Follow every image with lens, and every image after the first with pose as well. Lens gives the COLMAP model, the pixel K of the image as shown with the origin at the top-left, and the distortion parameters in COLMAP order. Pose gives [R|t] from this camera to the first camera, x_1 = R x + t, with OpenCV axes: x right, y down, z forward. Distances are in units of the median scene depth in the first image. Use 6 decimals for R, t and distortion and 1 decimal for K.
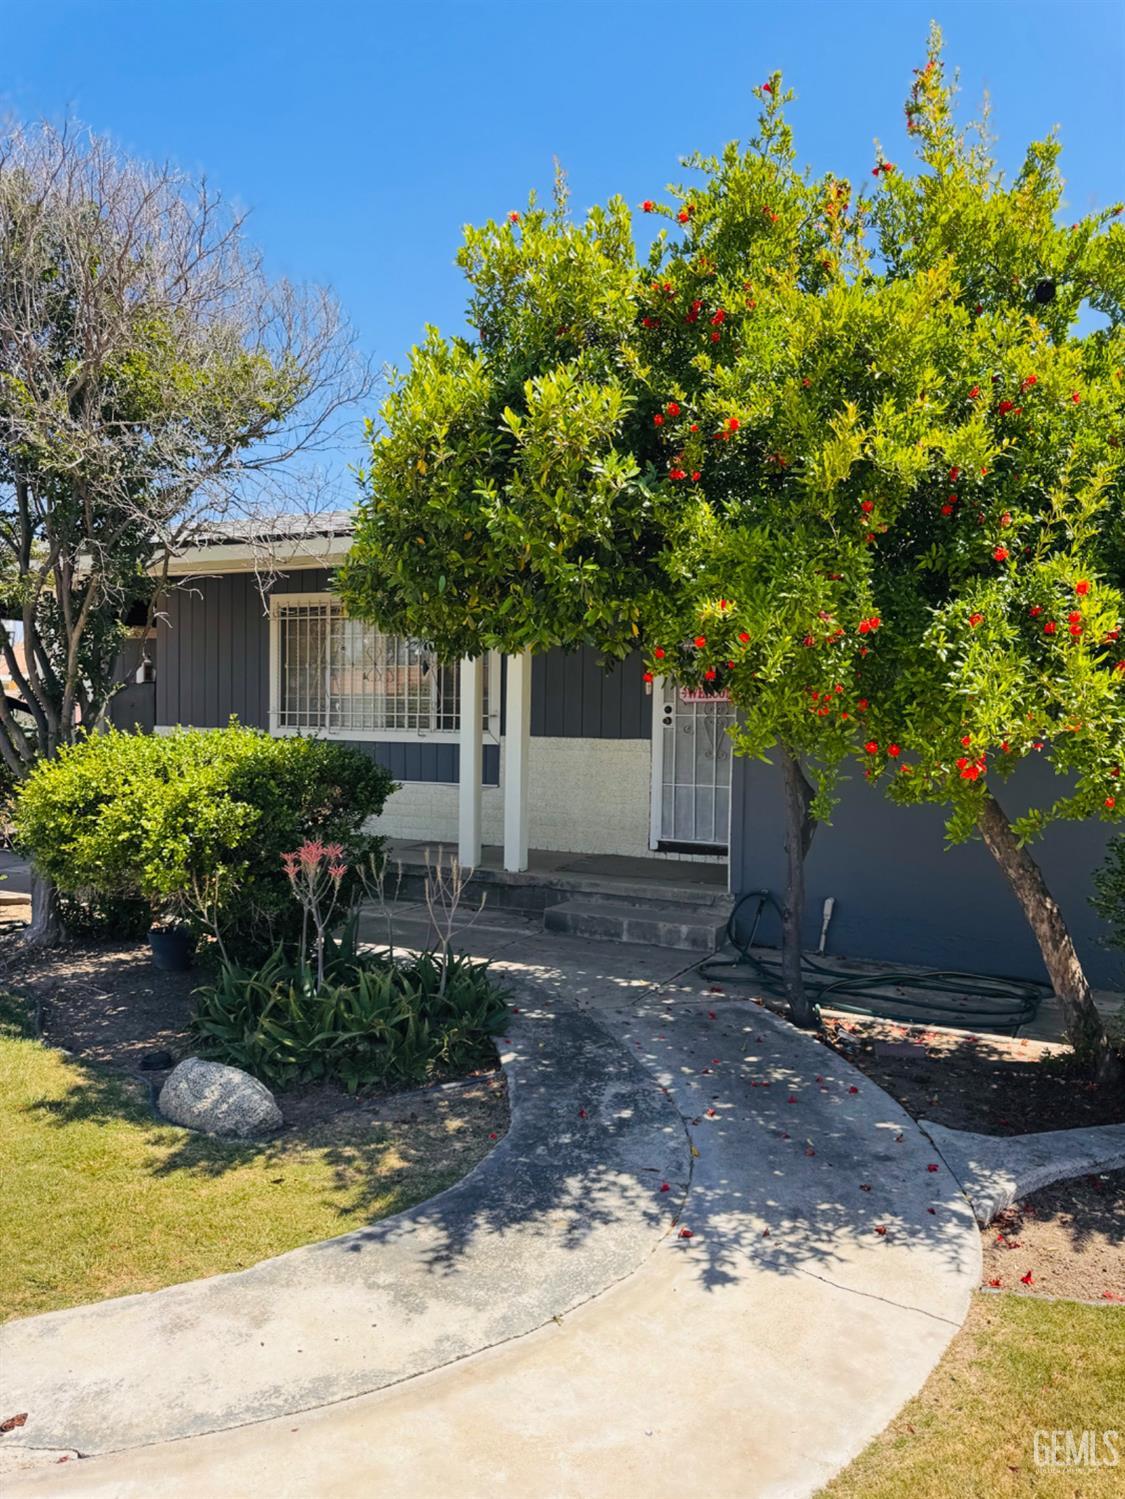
lens RADIAL K [[1058.8, 0, 562.5], [0, 1058.8, 749.5], [0, 0, 1]] dist [0.049434, -0.080810]
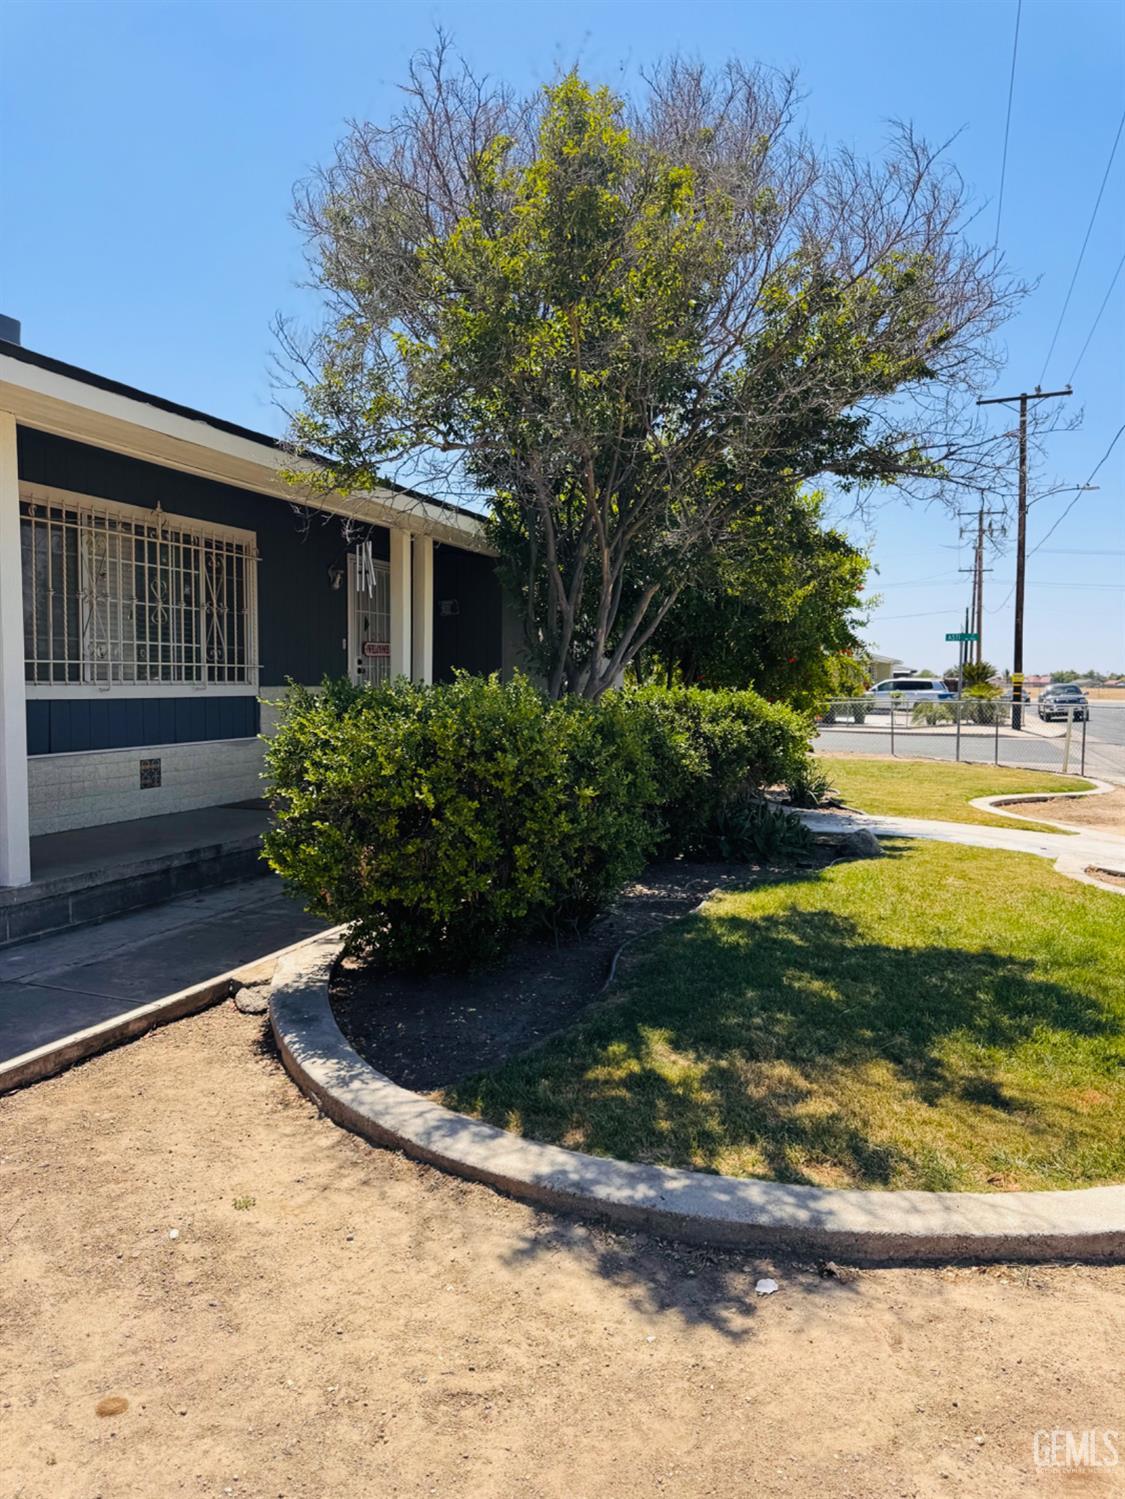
lens RADIAL K [[1058.8, 0, 562.5], [0, 1058.8, 749.5], [0, 0, 1]] dist [0.049434, -0.080810]
pose [[-0.138416, -0.075077, 0.987524, -2.736317], [0.030866, 0.996311, 0.080071, -0.063908], [-0.989893, 0.041564, -0.135588, 2.170453]]
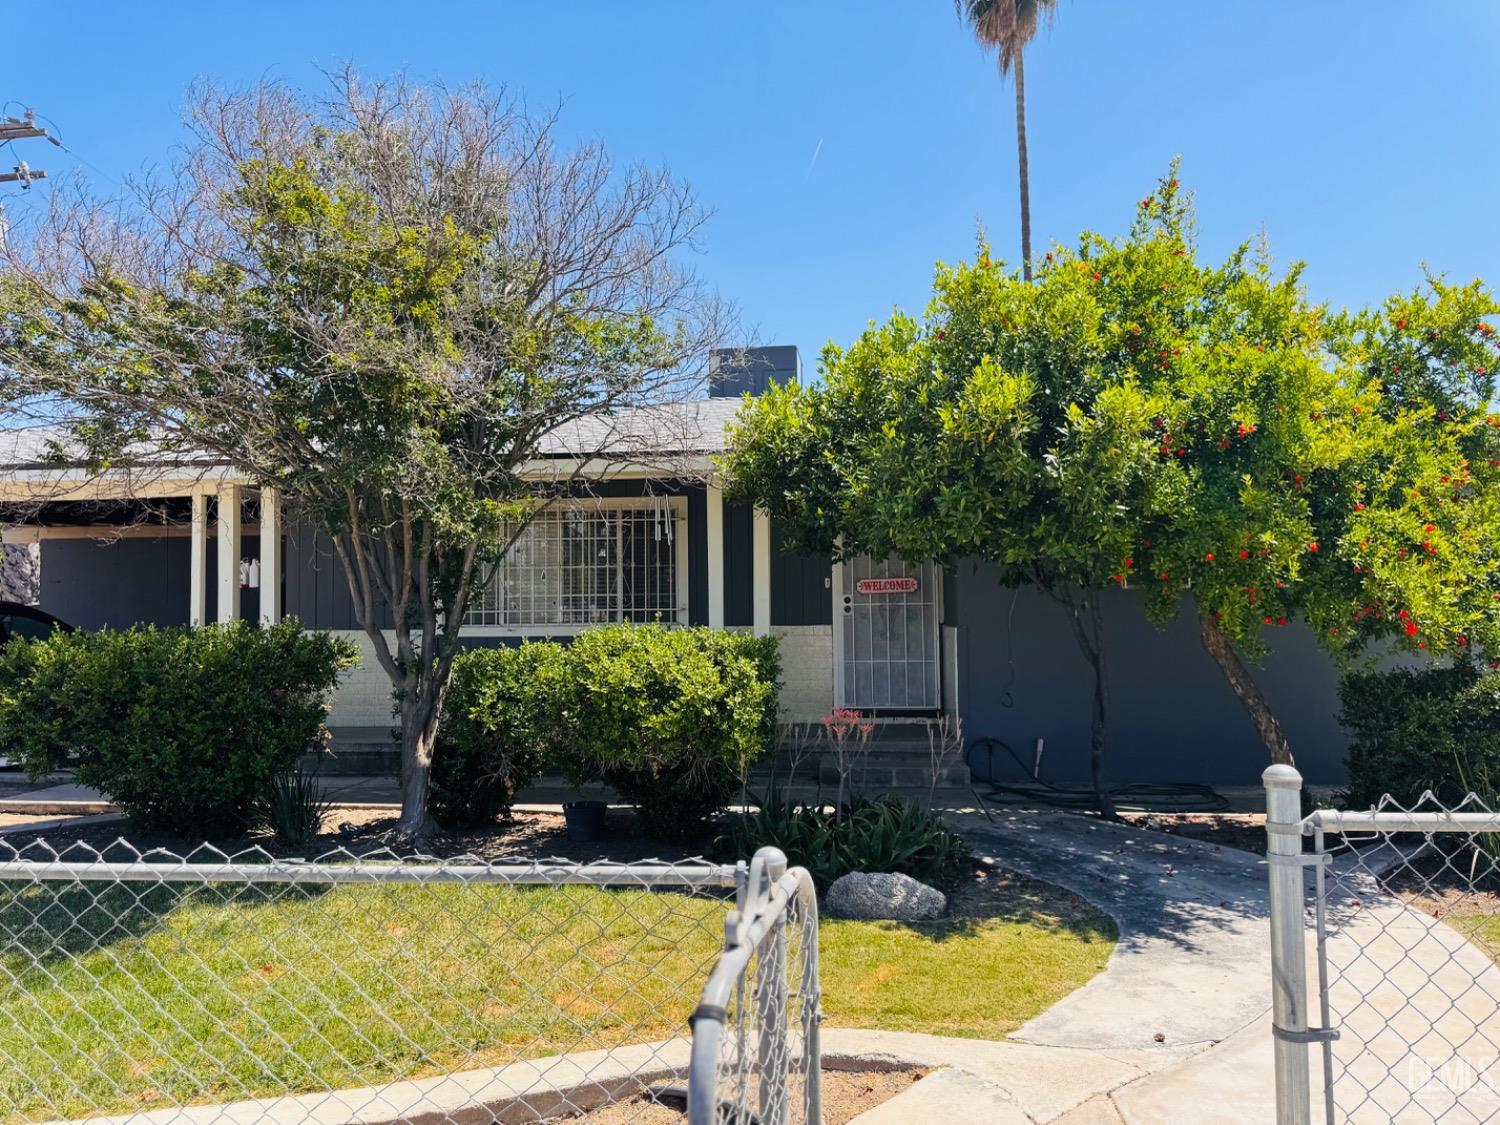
lens RADIAL K [[1059.5, 0, 750.0], [0, 1059.5, 562.5], [0, 0, 1]] dist [0.049434, -0.080810]
pose [[0.930009, -0.012428, 0.367326, -1.056927], [0.037953, 0.997333, -0.062348, -0.020493], [-0.365571, 0.071925, 0.928000, -0.232811]]
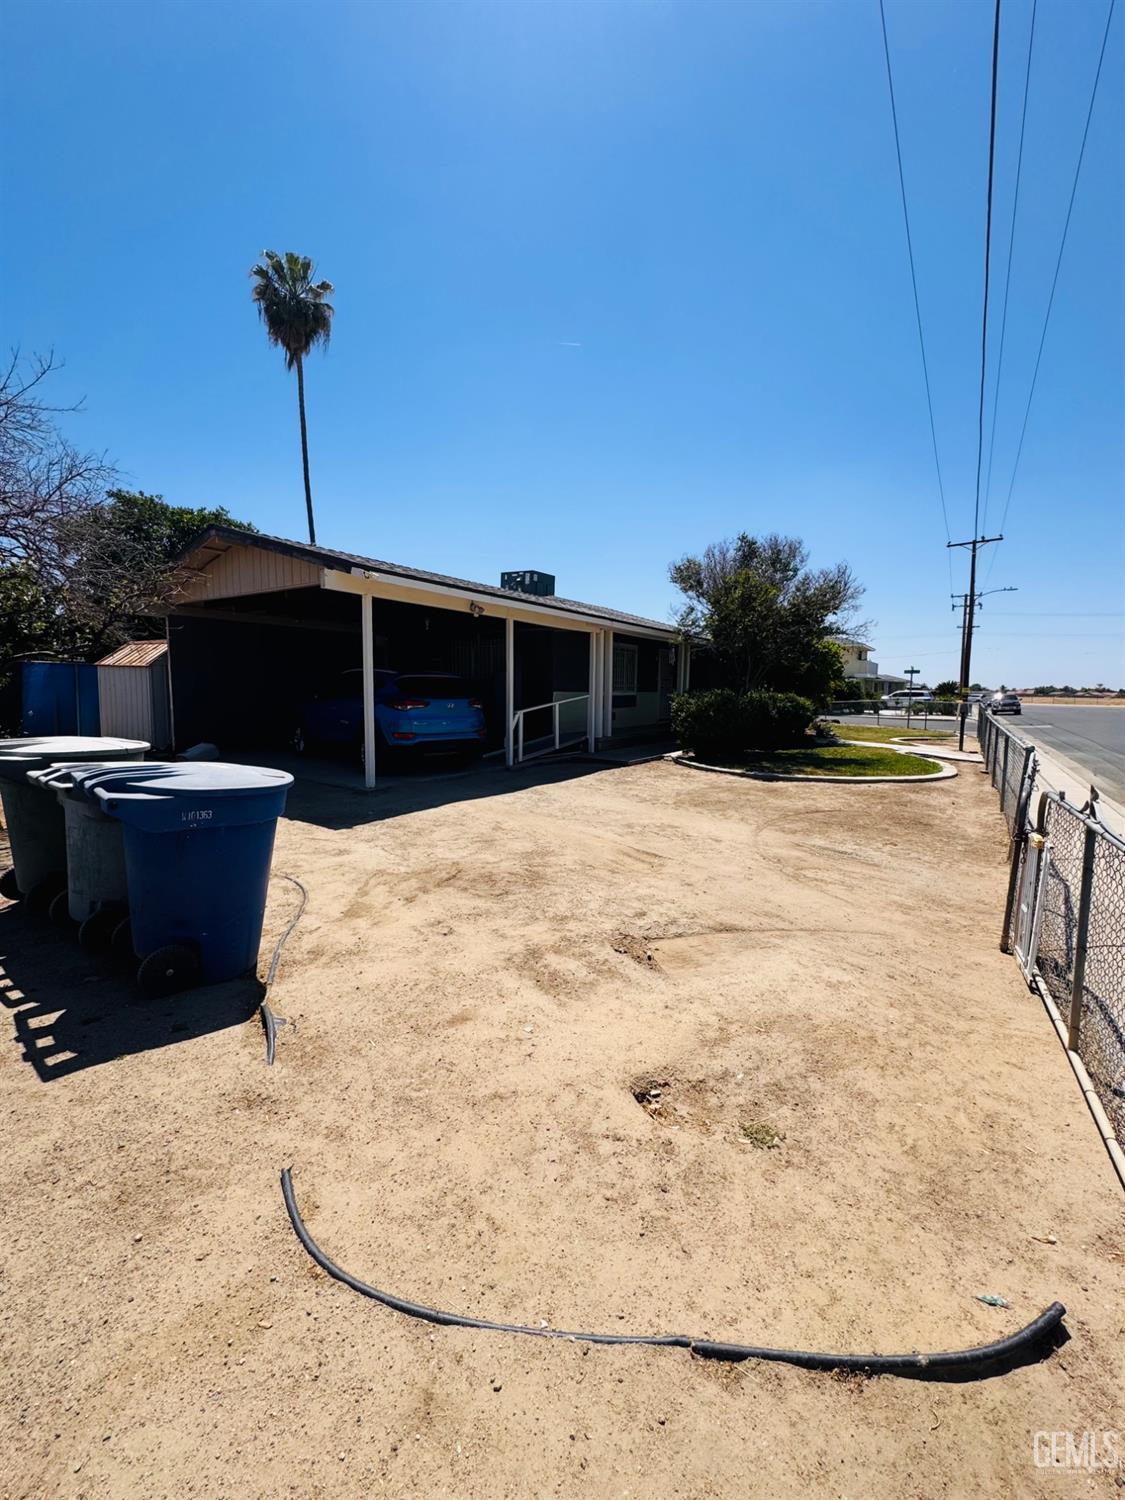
lens RADIAL K [[589.6, 0, 562.5], [0, 589.6, 750.0], [0, 0, 1]] dist [-0.004139, 0.000046]
pose [[0.109540, -0.107279, 0.988176, -4.828367], [0.034735, 0.993965, 0.104057, -0.086205], [-0.993375, 0.022926, 0.112605, 2.608450]]
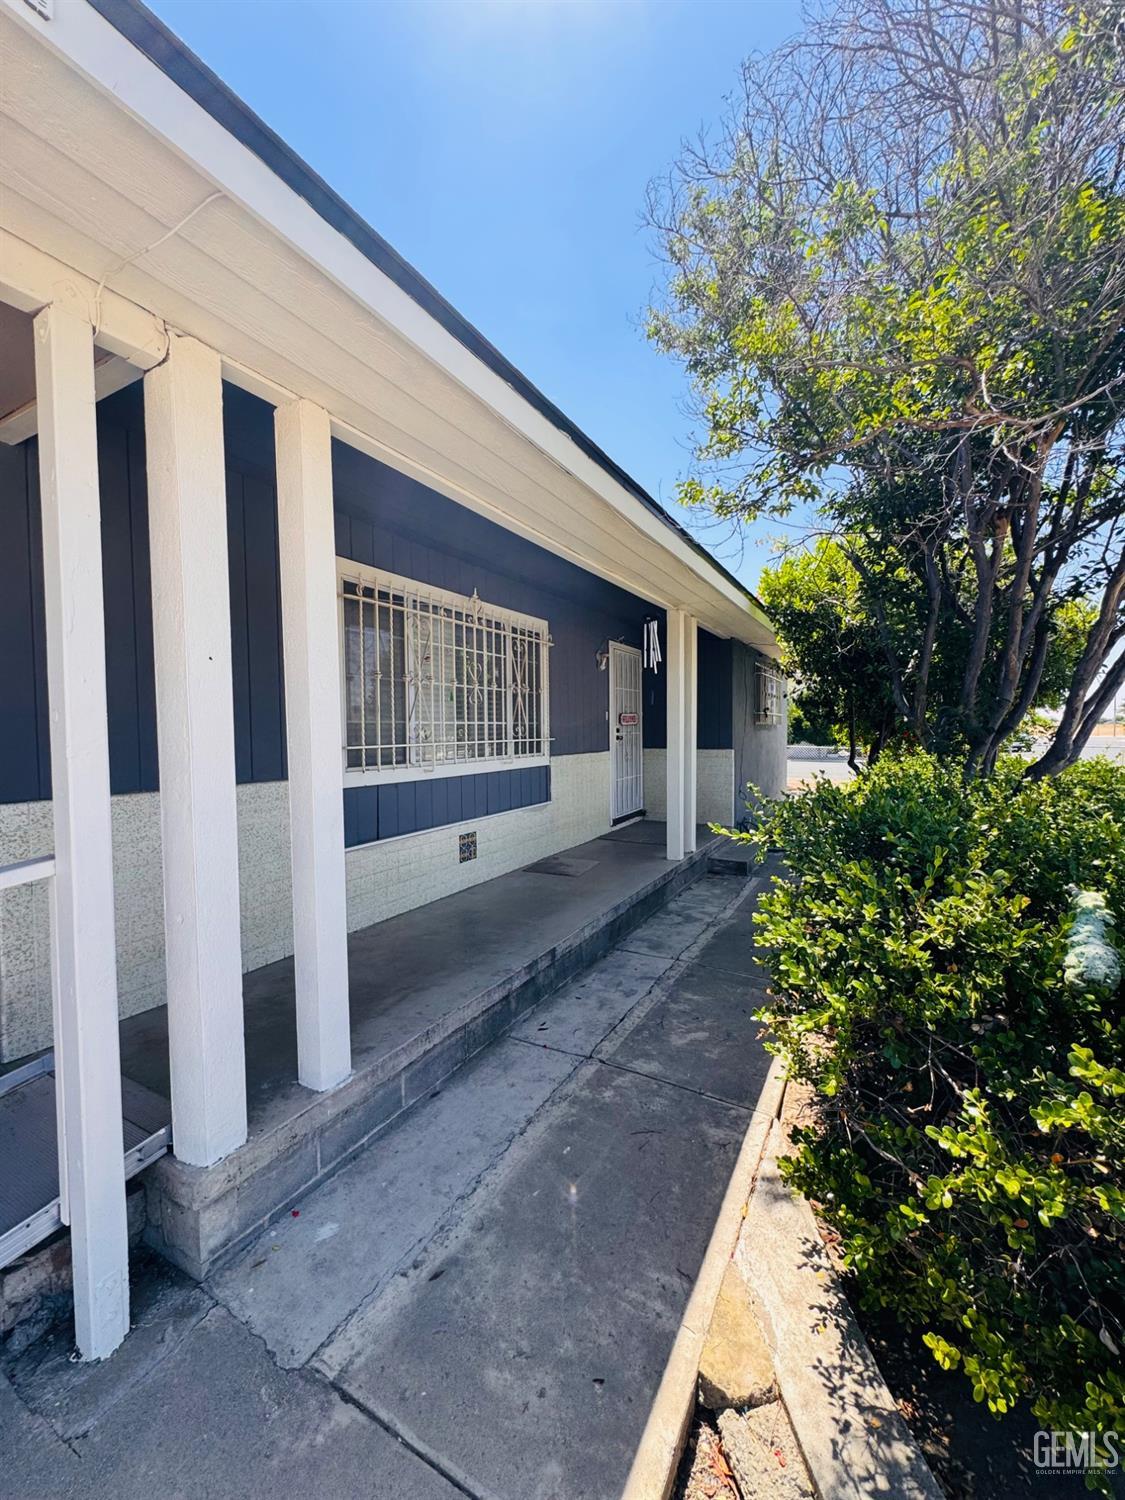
lens RADIAL K [[589.6, 0, 562.5], [0, 589.6, 750.0], [0, 0, 1]] dist [-0.004139, 0.000046]
pose [[0.010401, -0.045275, 0.998920, -1.724751], [0.053947, 0.997545, 0.044651, -0.119901], [-0.998490, 0.053424, 0.012818, 2.482340]]
